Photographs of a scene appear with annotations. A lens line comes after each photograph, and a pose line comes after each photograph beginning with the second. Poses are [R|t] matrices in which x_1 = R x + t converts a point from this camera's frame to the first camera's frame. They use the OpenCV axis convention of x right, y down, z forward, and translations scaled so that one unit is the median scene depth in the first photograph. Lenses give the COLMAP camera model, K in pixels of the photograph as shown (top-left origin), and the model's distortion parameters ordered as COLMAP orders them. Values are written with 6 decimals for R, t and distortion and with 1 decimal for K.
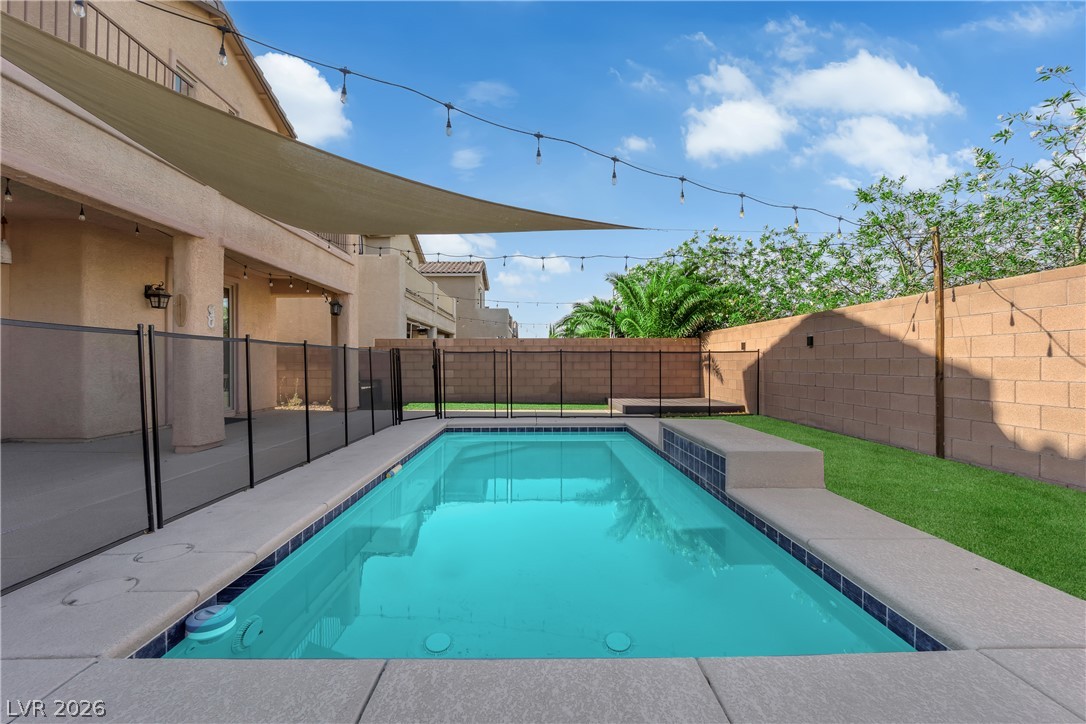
lens RADIAL K [[446.7, 0, 543.0], [0, 446.7, 362.0], [0, 0, 1]] dist [-0.002044, -0.000189]
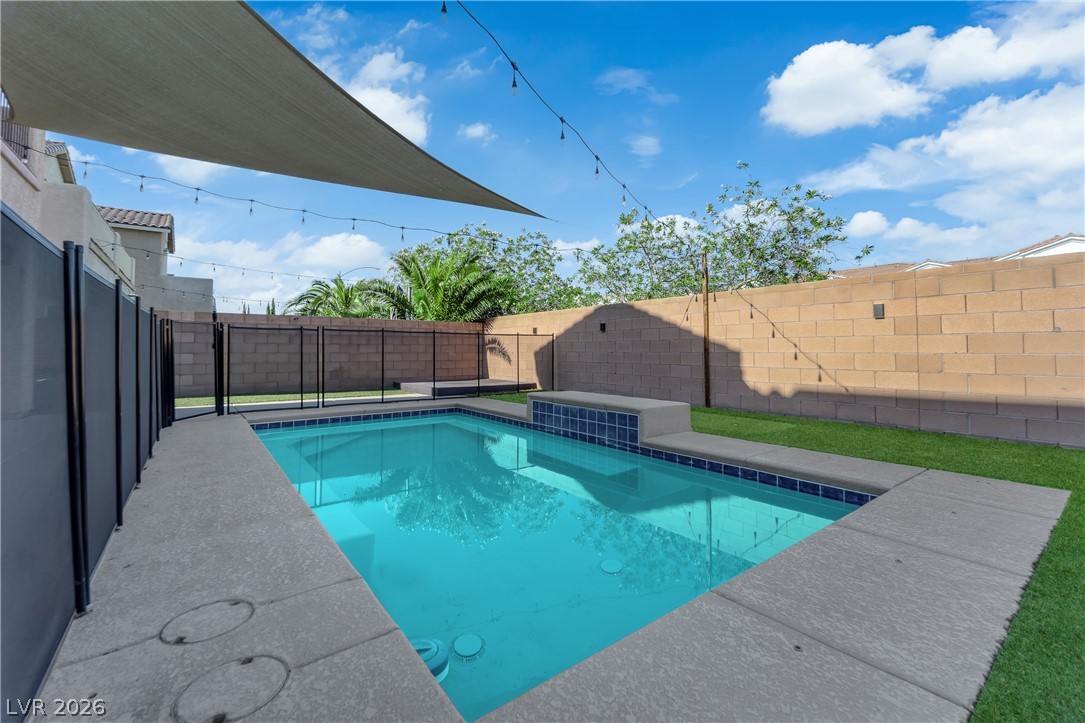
lens RADIAL K [[451.6, 0, 537.7], [0, 451.6, 345.4], [0, 0, 1]] dist [-0.001414, 0.000012]
pose [[0.811779, 0.005664, 0.583938, -0.241708], [-0.000305, 0.999957, -0.009275, 0.014086], [-0.583965, 0.007352, 0.811746, 0.062119]]
